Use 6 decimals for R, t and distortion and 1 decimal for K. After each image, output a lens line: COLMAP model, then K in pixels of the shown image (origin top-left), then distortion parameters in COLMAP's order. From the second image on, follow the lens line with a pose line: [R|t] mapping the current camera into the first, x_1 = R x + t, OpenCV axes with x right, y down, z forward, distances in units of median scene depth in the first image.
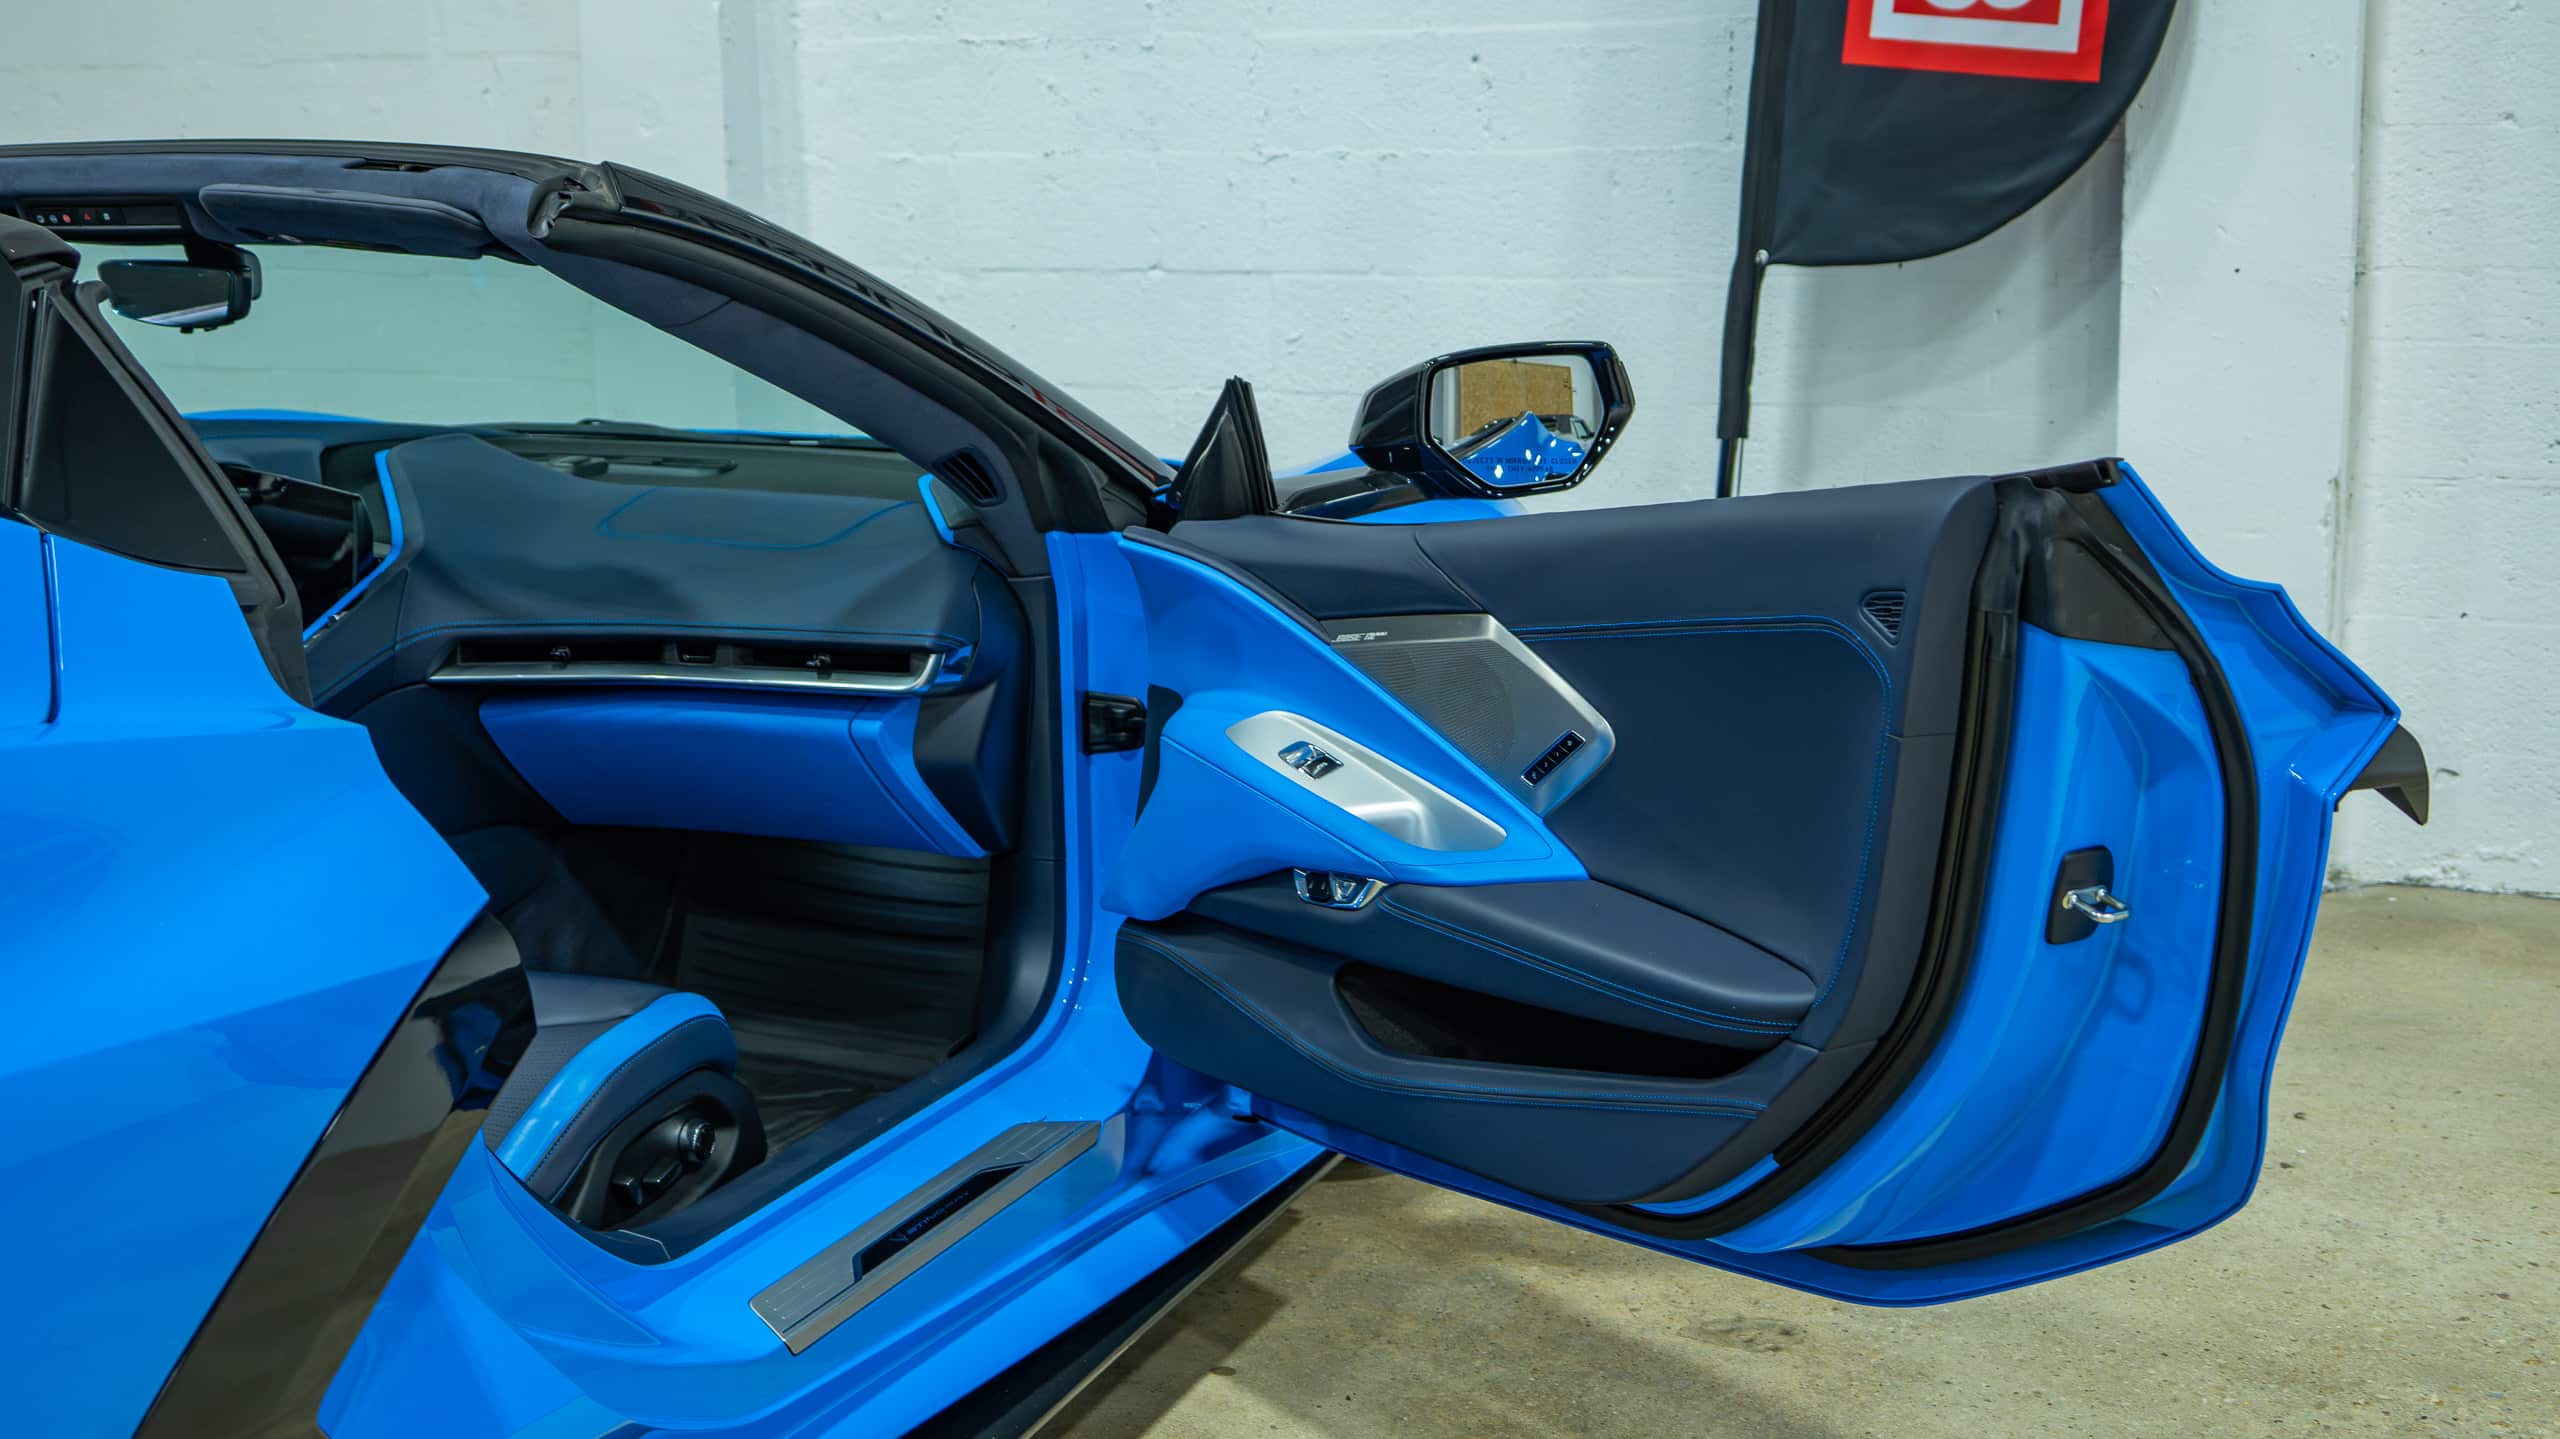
lens RADIAL K [[3118.1, 0, 1280.0], [0, 3118.1, 719.5], [0, 0, 1]] dist [-0.071116, 0.013162]
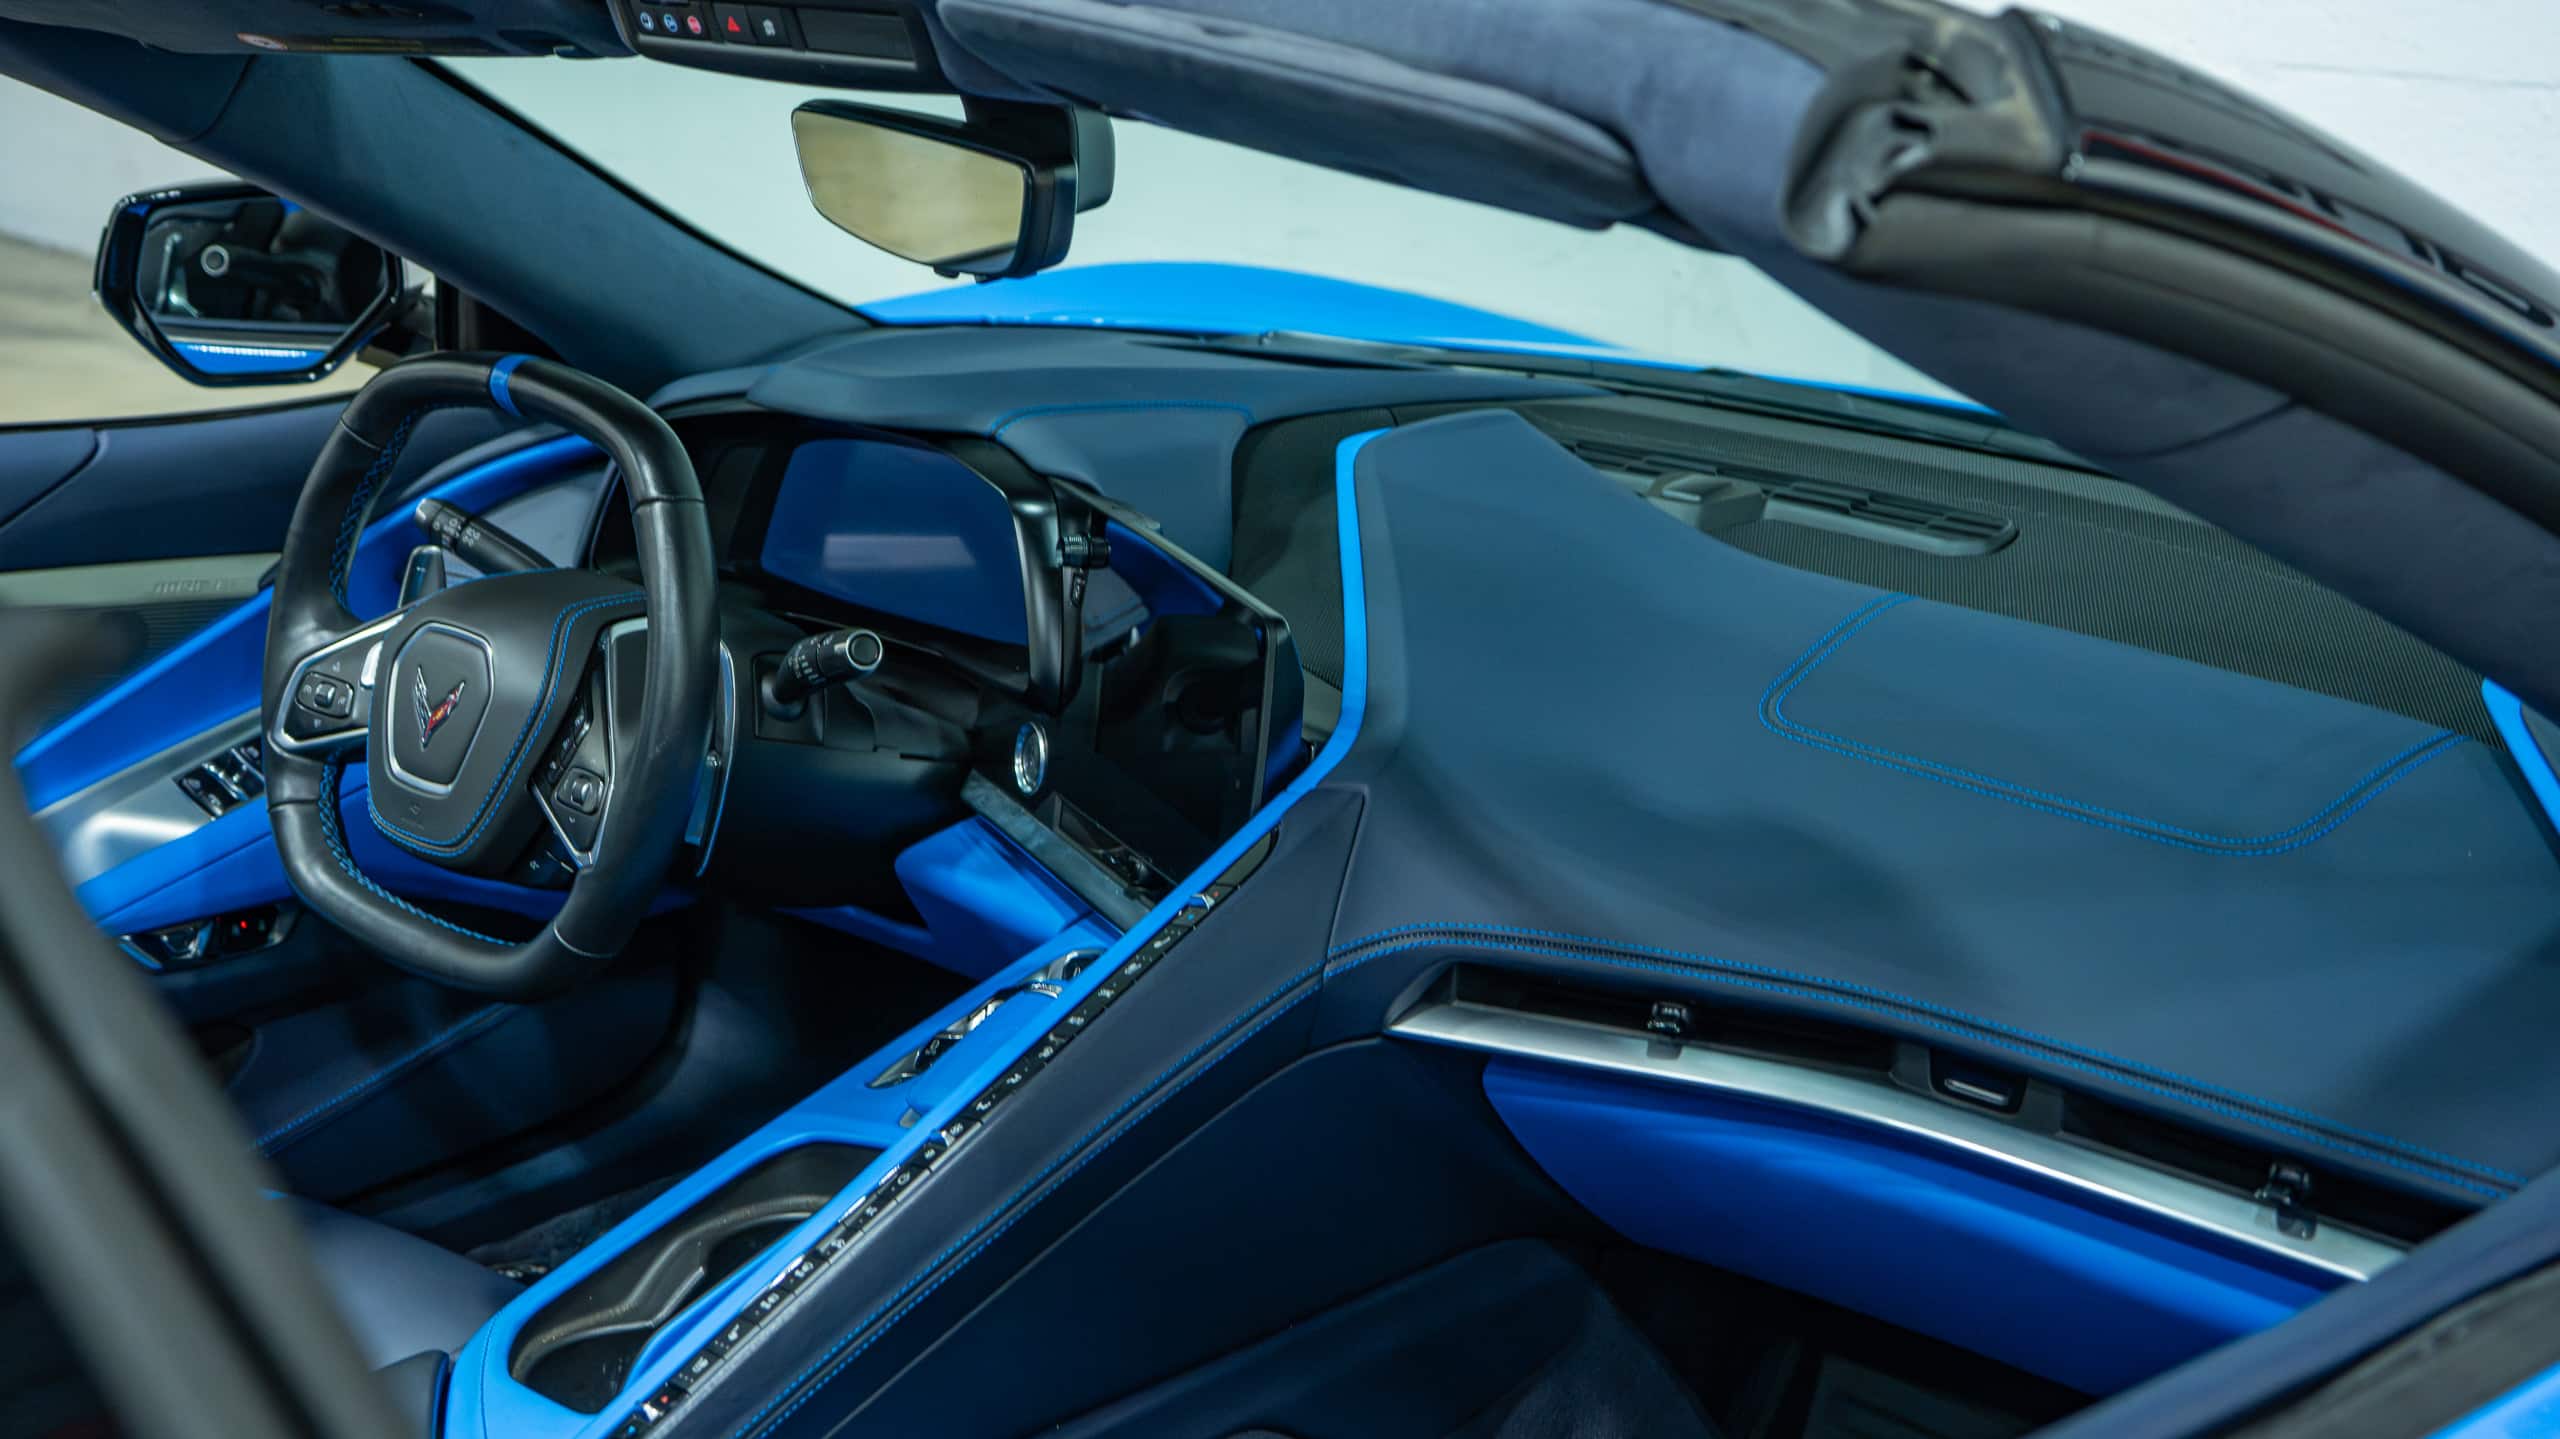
lens RADIAL K [[3118.1, 0, 1280.0], [0, 3118.1, 719.5], [0, 0, 1]] dist [-0.071116, 0.013162]
pose [[0.948378, 0.118649, -0.294110, -0.158907], [-0.088423, 0.989530, 0.114065, -0.115481], [0.304565, -0.082170, 0.948941, 0.558680]]
